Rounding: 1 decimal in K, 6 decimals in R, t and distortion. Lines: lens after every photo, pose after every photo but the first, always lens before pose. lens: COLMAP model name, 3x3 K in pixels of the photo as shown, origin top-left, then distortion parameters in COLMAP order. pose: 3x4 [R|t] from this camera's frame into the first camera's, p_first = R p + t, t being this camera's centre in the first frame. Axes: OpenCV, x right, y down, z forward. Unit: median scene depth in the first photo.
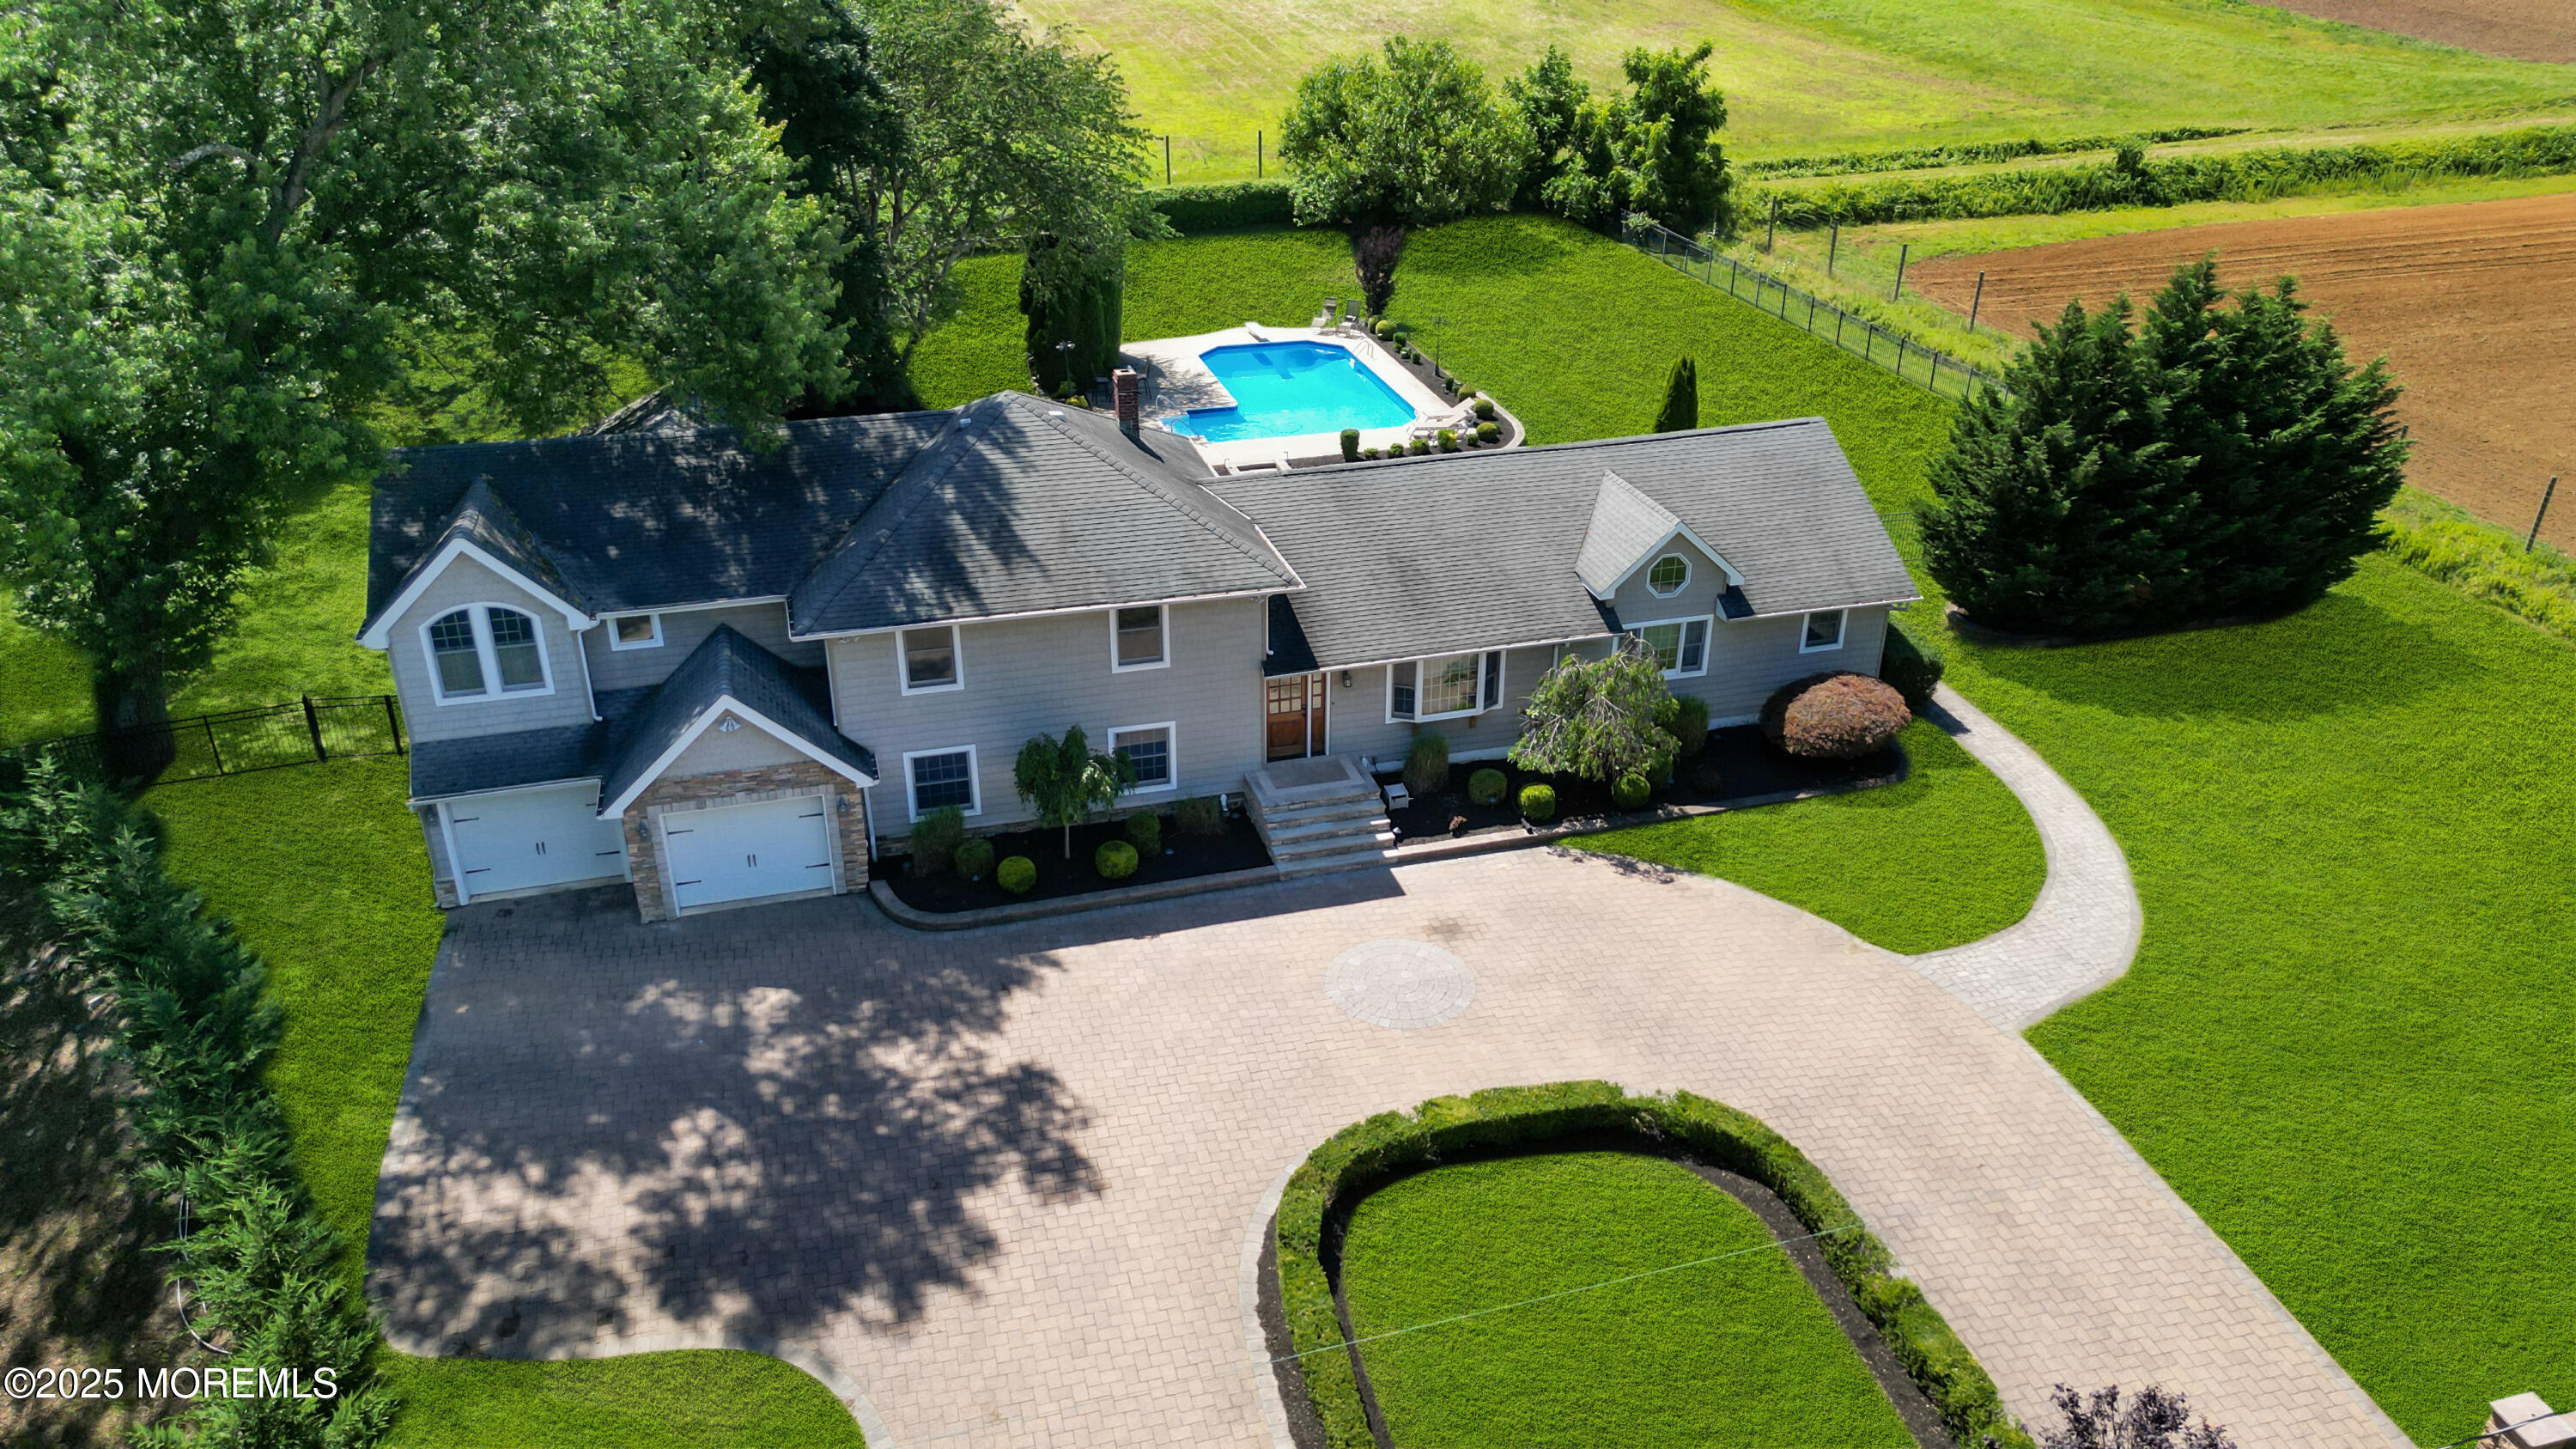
lens RADIAL K [[1848.6, 0, 1288.0], [0, 1848.6, 724.5], [0, 0, 1]] dist [0.032424, -0.004681]
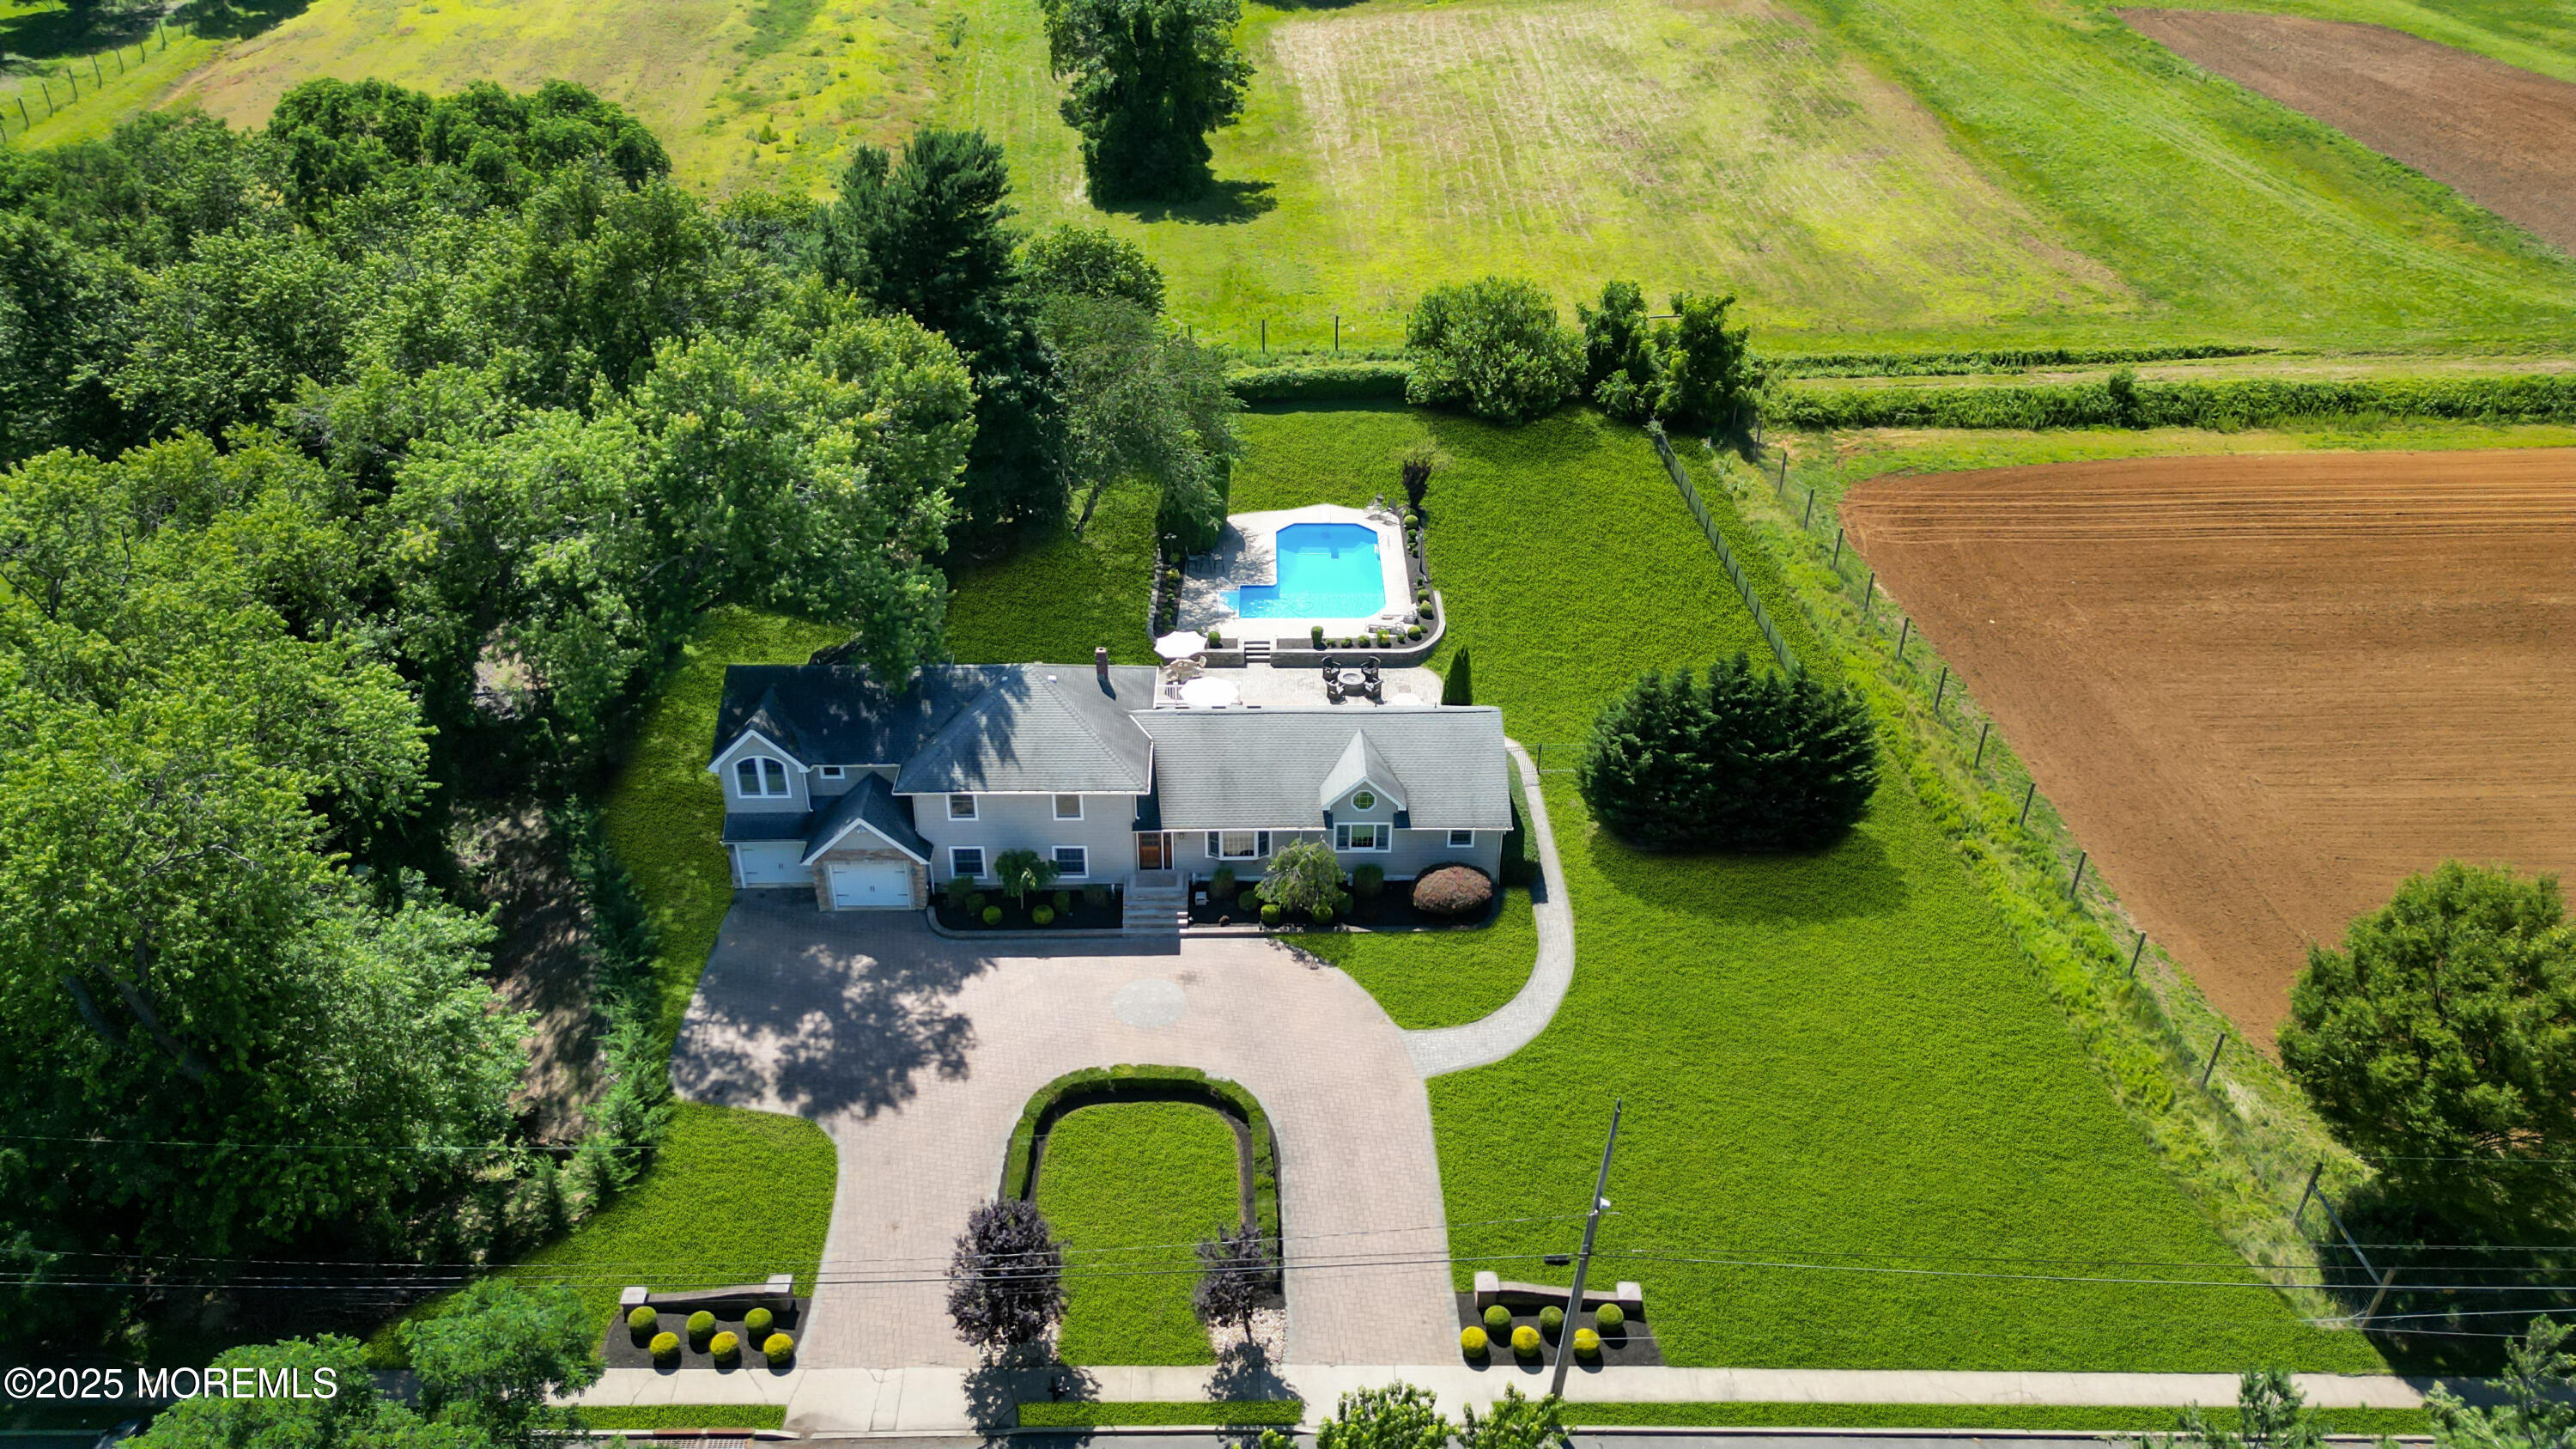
lens RADIAL K [[1879.4, 0, 1288.0], [0, 1879.4, 724.5], [0, 0, 1]] dist [0.060990, -0.002123]
pose [[0.967590, 0.136465, -0.212476, 0.598620], [-0.118681, 0.988437, 0.094378, -0.372440], [0.222898, -0.066102, 0.972598, -0.955946]]
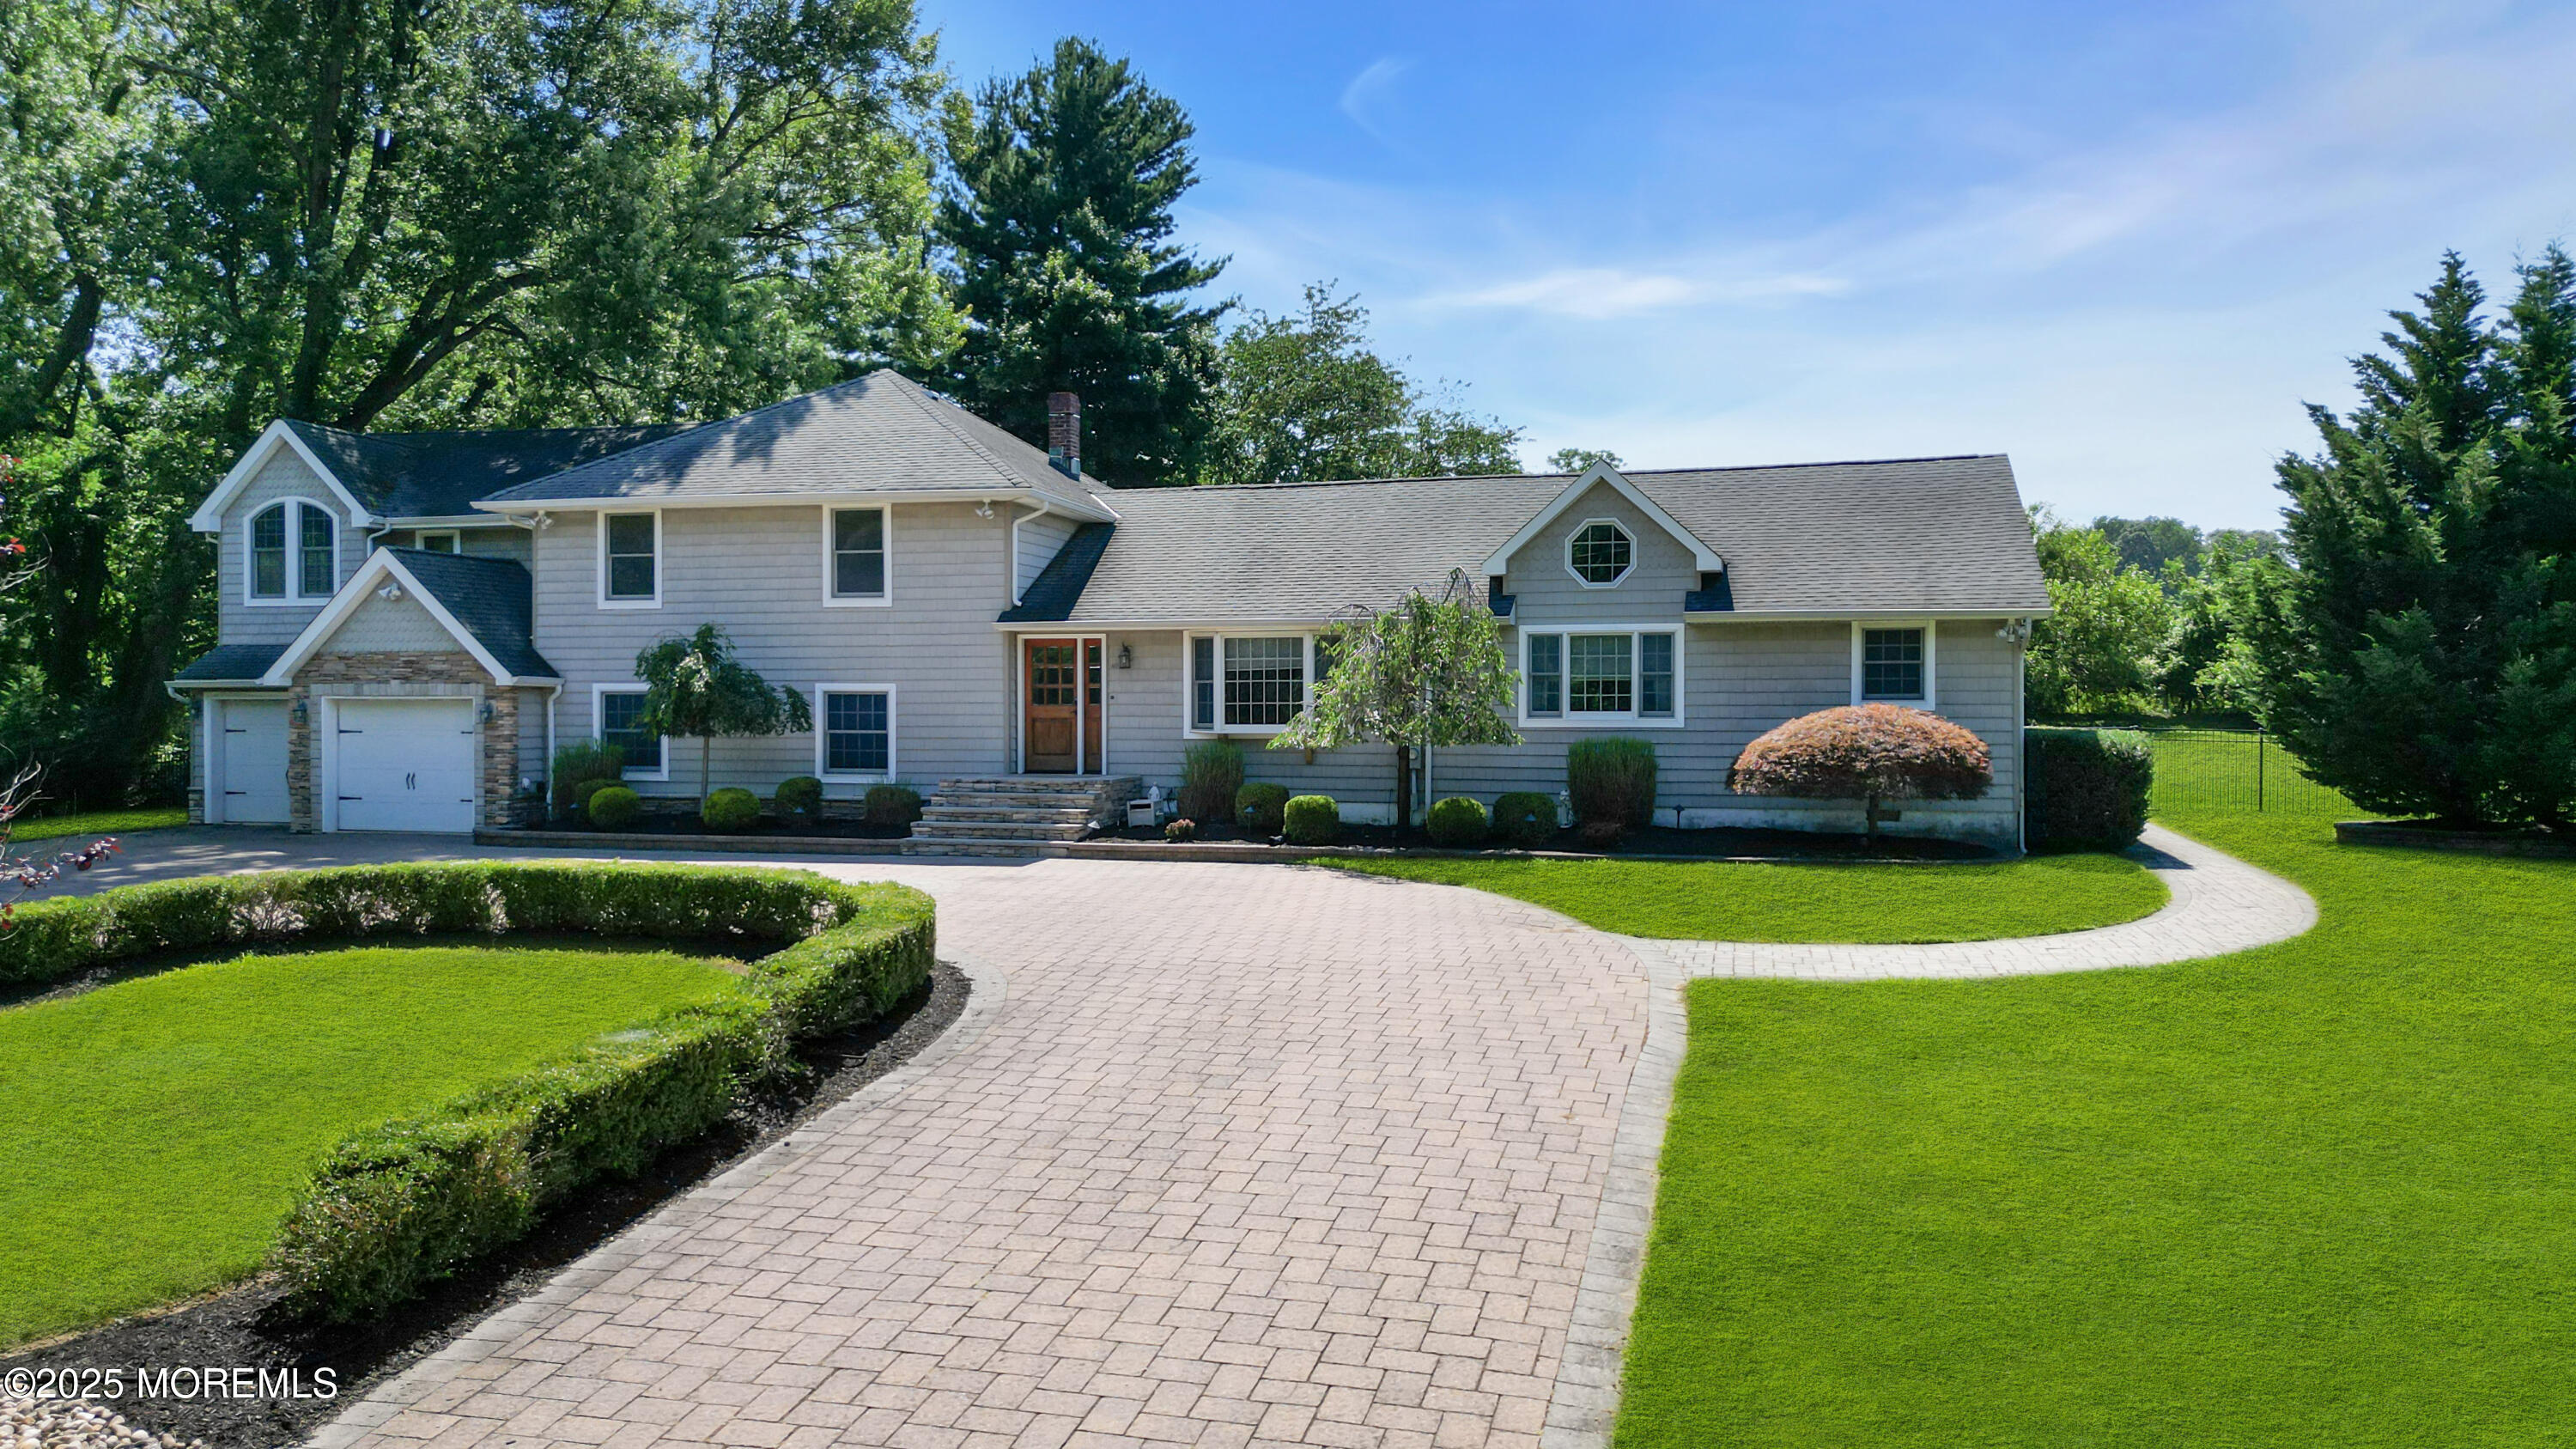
lens RADIAL K [[1848.6, 0, 1288.0], [0, 1848.6, 724.5], [0, 0, 1]] dist [0.032424, -0.004681]
pose [[0.853348, -0.000742, -0.521342, 0.526801], [-0.234177, 0.892895, -0.384578, 0.296966], [0.465789, 0.450265, 0.761776, 0.538528]]
